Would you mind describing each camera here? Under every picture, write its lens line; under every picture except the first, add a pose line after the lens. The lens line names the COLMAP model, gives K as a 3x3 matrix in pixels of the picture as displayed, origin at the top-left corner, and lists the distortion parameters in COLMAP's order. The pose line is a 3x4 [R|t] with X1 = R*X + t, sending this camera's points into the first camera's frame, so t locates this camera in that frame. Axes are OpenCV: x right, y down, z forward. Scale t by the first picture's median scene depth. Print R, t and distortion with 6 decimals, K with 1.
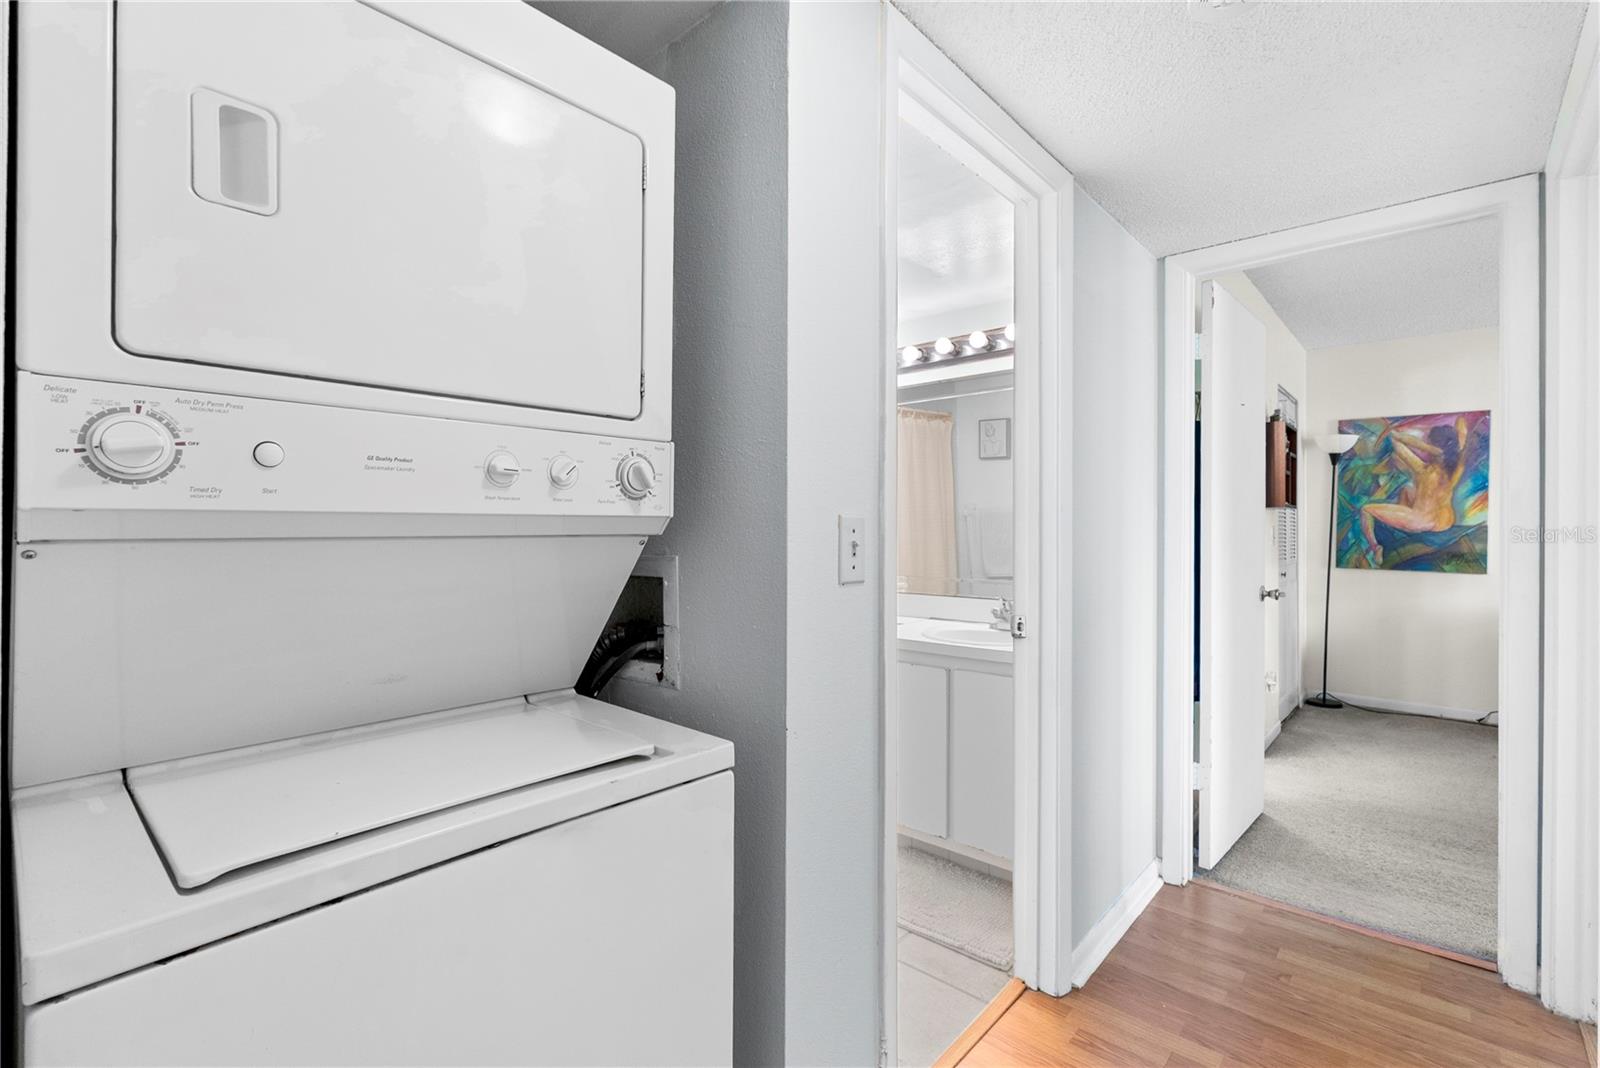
lens RADIAL K [[717.8, 0, 804.6], [0, 717.8, 532.0], [0, 0, 1]] dist [-0.001559, 0.000272]
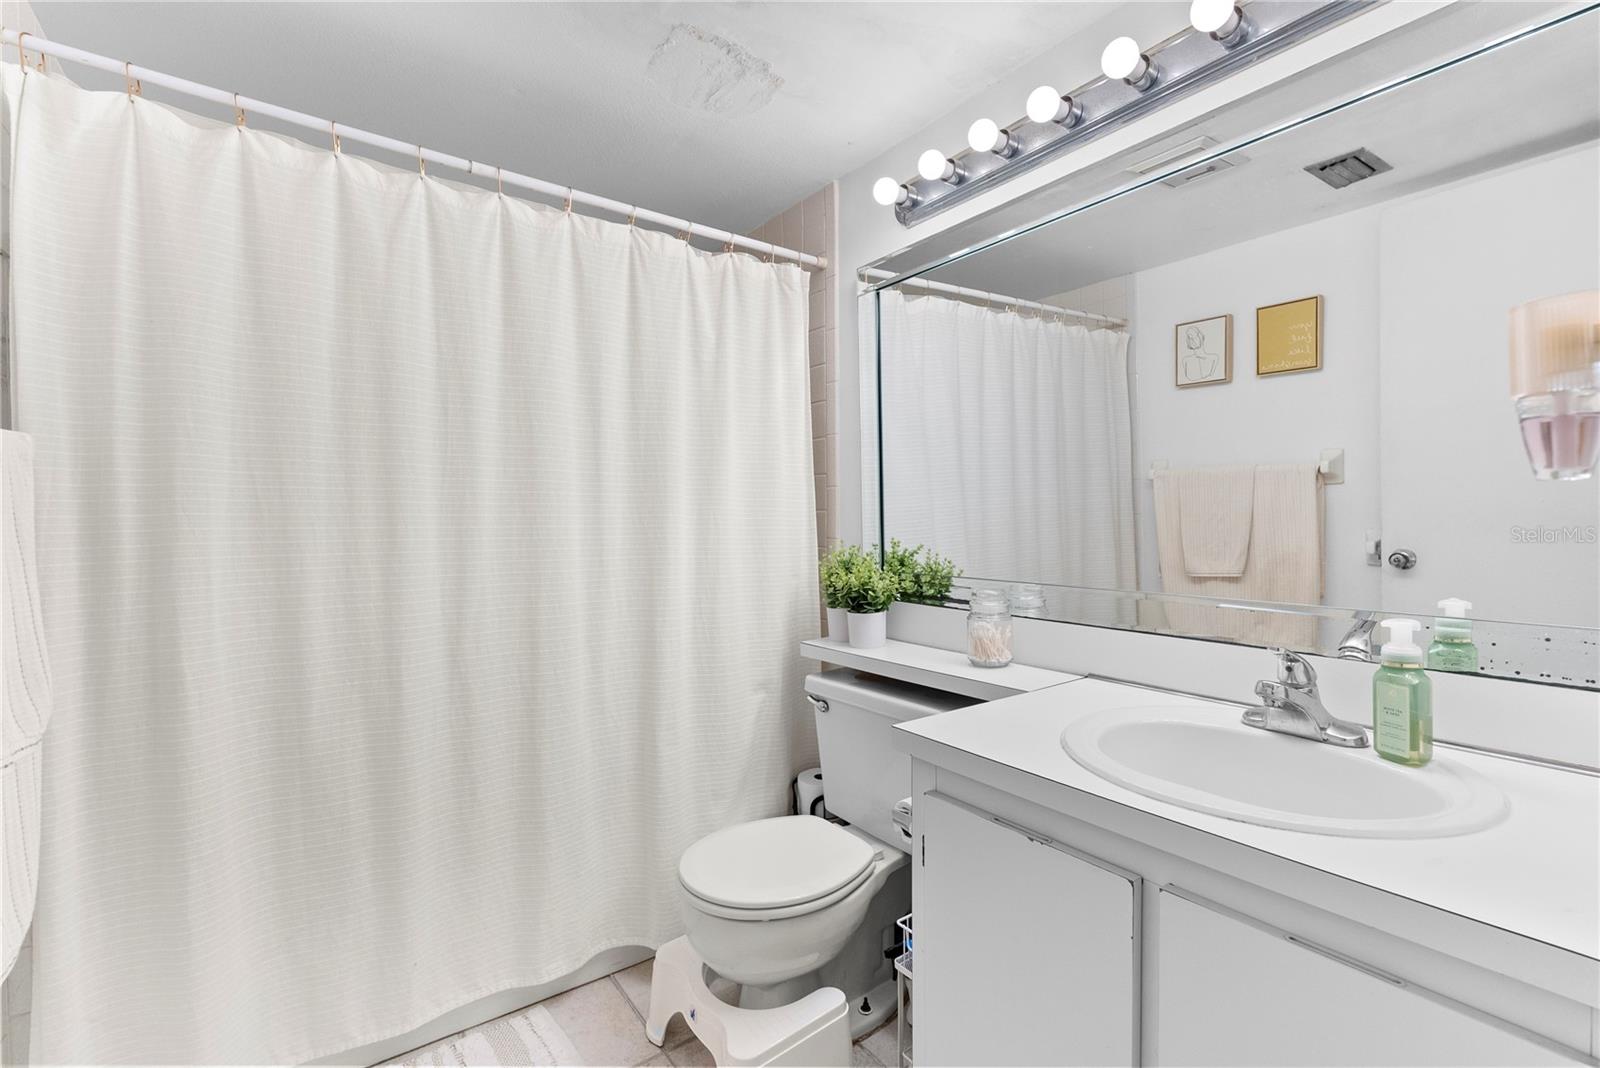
lens RADIAL K [[717.8, 0, 804.6], [0, 717.8, 532.0], [0, 0, 1]] dist [-0.001559, 0.000272]
pose [[0.977820, -0.002989, -0.209426, 0.087881], [0.006457, 0.999853, 0.015876, 0.016703], [0.209348, -0.016876, 0.977696, 0.481139]]
